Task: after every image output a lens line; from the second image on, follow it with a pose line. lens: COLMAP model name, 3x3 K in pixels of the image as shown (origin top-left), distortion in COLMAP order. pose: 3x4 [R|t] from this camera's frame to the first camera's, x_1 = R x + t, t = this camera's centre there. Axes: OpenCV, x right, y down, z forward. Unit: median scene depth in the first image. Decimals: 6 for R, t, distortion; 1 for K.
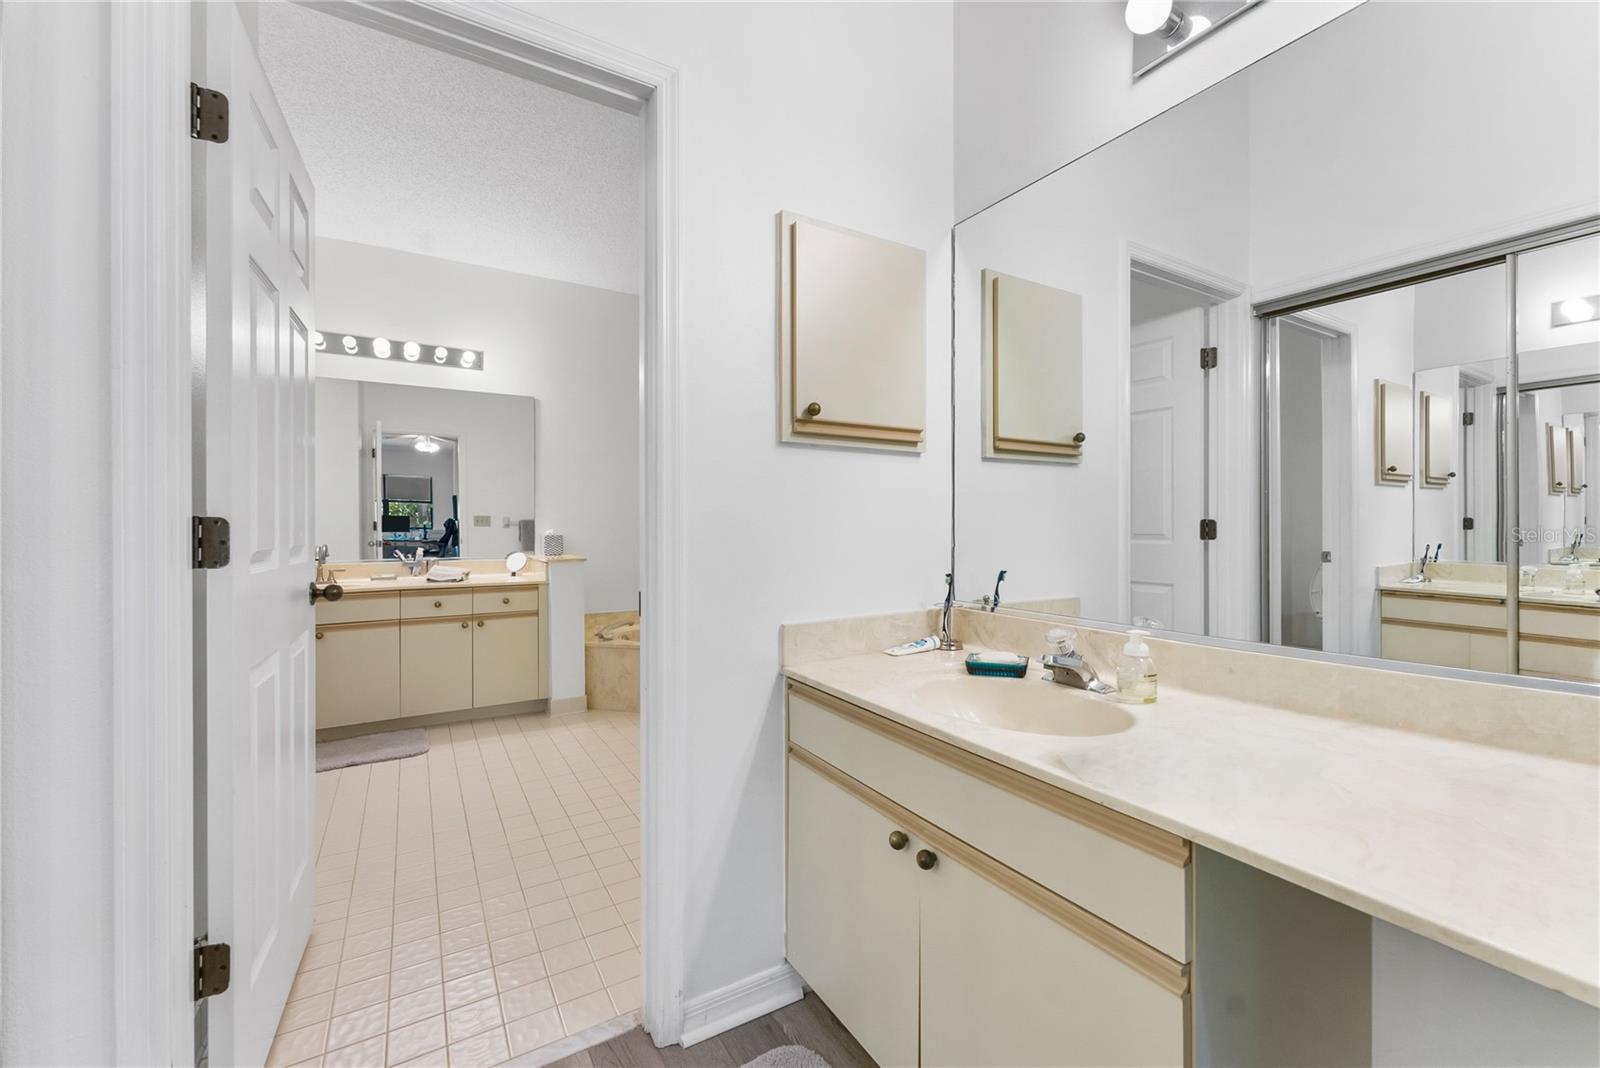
lens RADIAL K [[653.3, 0, 800.0], [0, 653.3, 534.0], [0, 0, 1]] dist [0.007879, 0.000093]
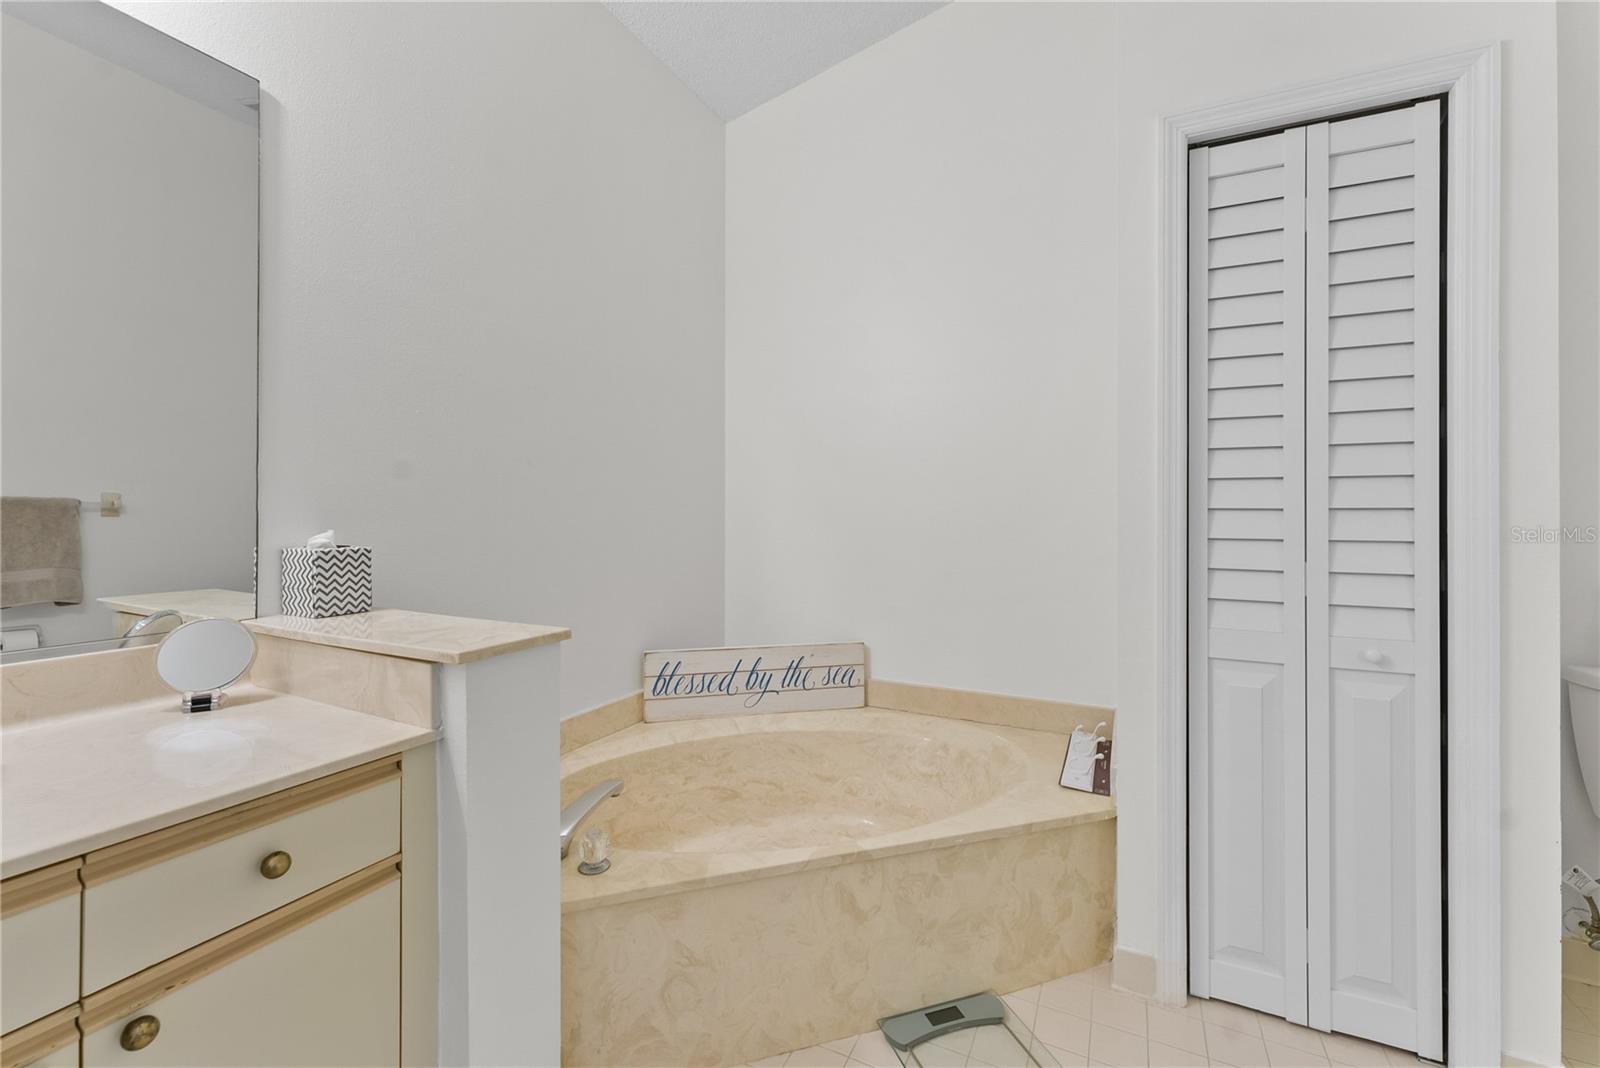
lens RADIAL K [[671.3, 0, 789.6], [0, 671.3, 514.5], [0, 0, 1]] dist [0.001107, -0.000116]
pose [[0.844880, 0.001503, 0.534953, -0.423703], [0.002429, 0.999975, -0.006645, -0.013759], [-0.534950, 0.006914, 0.844855, 0.714766]]
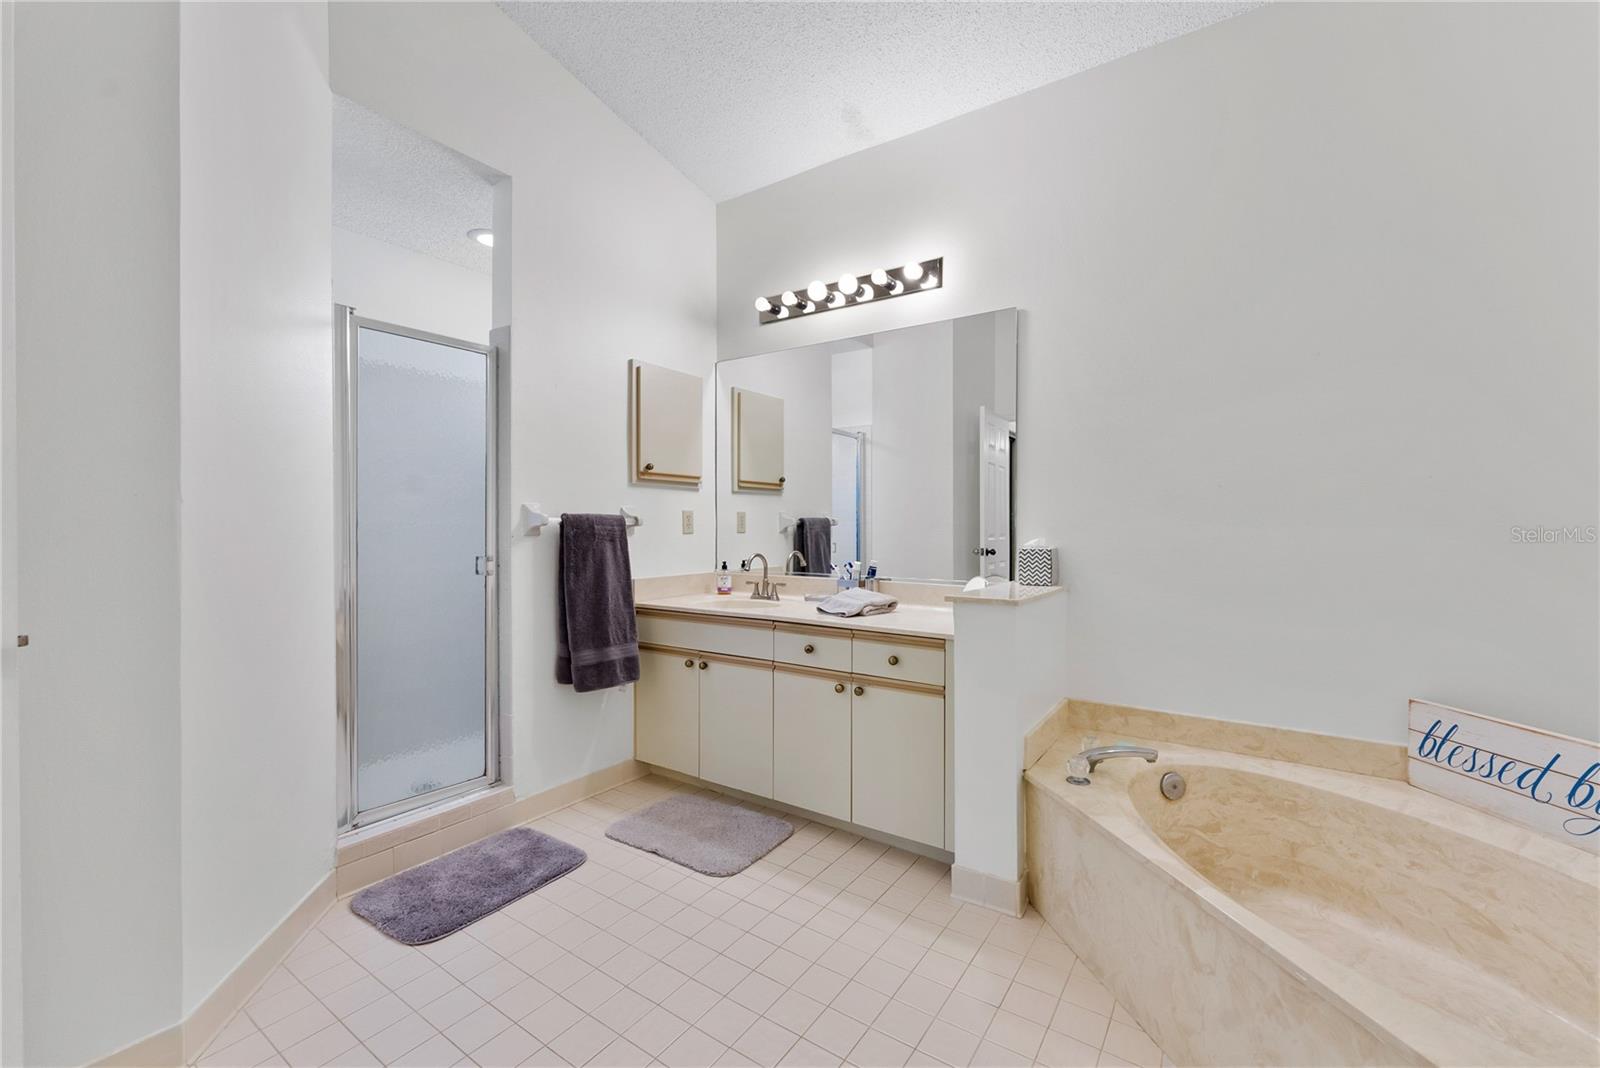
lens RADIAL K [[642.9, 0, 805.3], [0, 642.9, 538.0], [0, 0, 1]] dist [0.001329, 0.000212]
pose [[0.424630, 0.016658, -0.905214, 0.035042], [-0.016024, 0.999812, 0.010883, -0.011700], [0.905225, 0.009884, 0.424817, 0.684014]]
